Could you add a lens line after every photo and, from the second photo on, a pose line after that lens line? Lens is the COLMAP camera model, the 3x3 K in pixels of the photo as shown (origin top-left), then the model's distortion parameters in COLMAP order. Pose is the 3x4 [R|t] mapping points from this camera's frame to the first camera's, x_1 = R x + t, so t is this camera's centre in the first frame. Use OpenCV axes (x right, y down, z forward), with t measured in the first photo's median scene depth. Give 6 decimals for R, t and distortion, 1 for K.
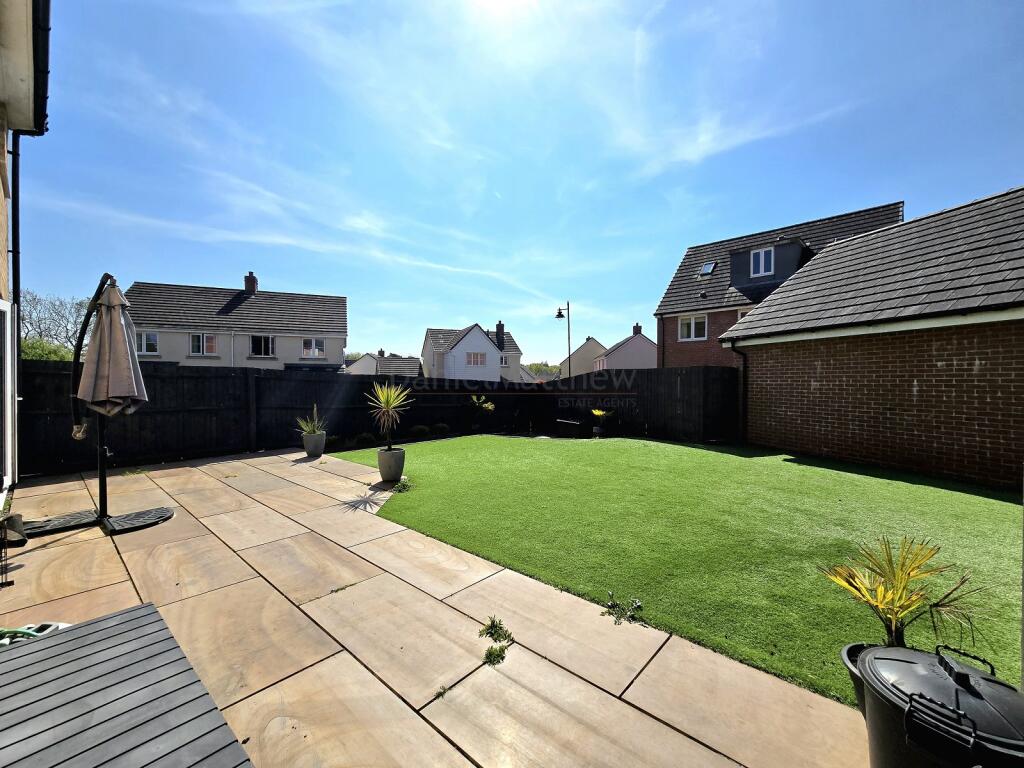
lens RADIAL K [[415.5, 0, 515.8], [0, 415.5, 385.6], [0, 0, 1]] dist [-0.001783, -0.000074]
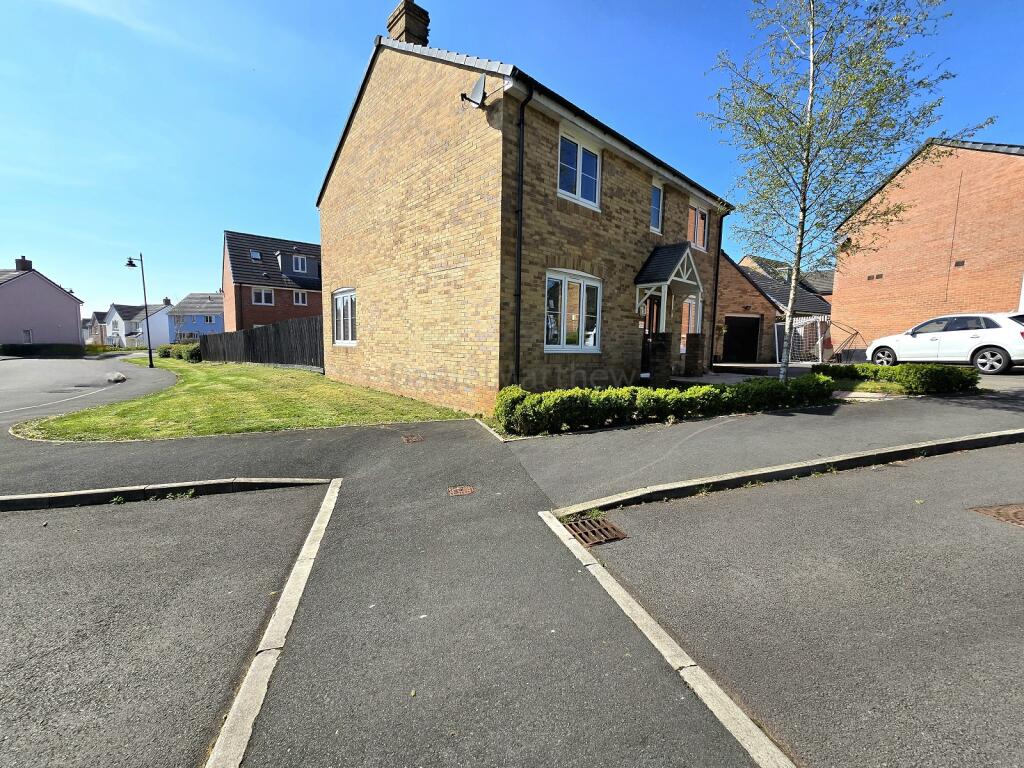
lens RADIAL K [[415.5, 0, 515.8], [0, 415.5, 385.6], [0, 0, 1]] dist [-0.001783, -0.000074]
pose [[0.111155, -0.099805, 0.988779, -1.099464], [-0.007217, 0.994837, 0.101227, 0.028140], [-0.993777, -0.018387, 0.109861, -0.104865]]
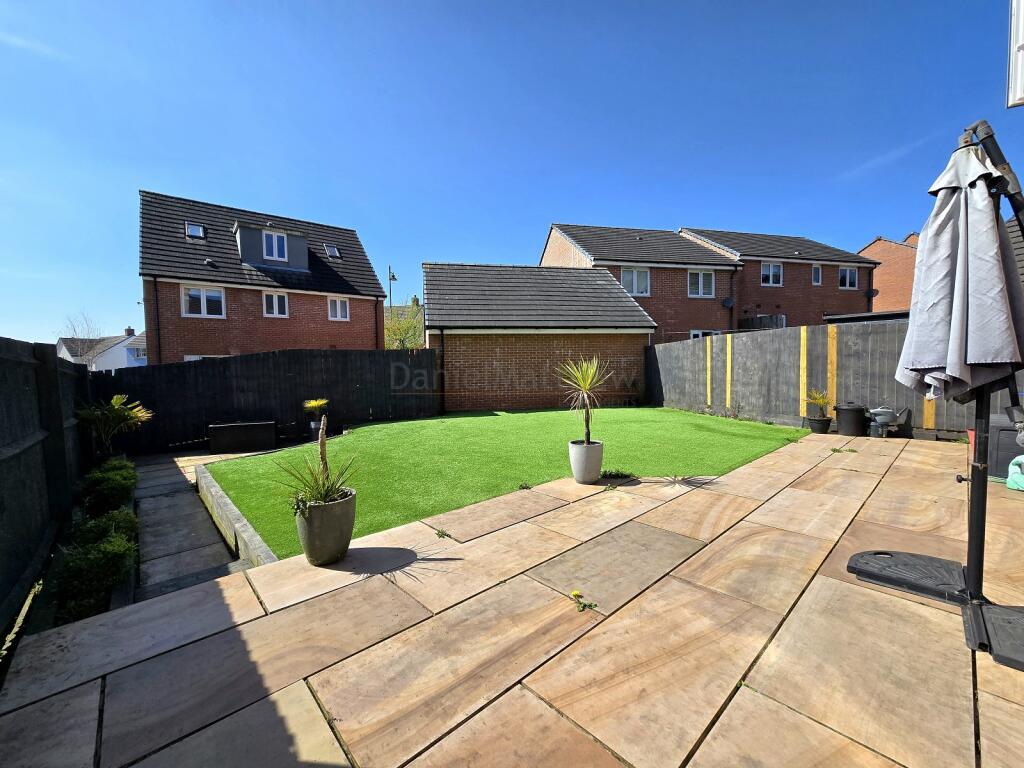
lens RADIAL K [[415.5, 0, 515.8], [0, 415.5, 385.6], [0, 0, 1]] dist [-0.001783, -0.000074]
pose [[0.104983, -0.053429, 0.993038, -0.350102], [0.030571, 0.998257, 0.050478, 0.001775], [-0.994004, 0.025059, 0.106433, 0.339604]]
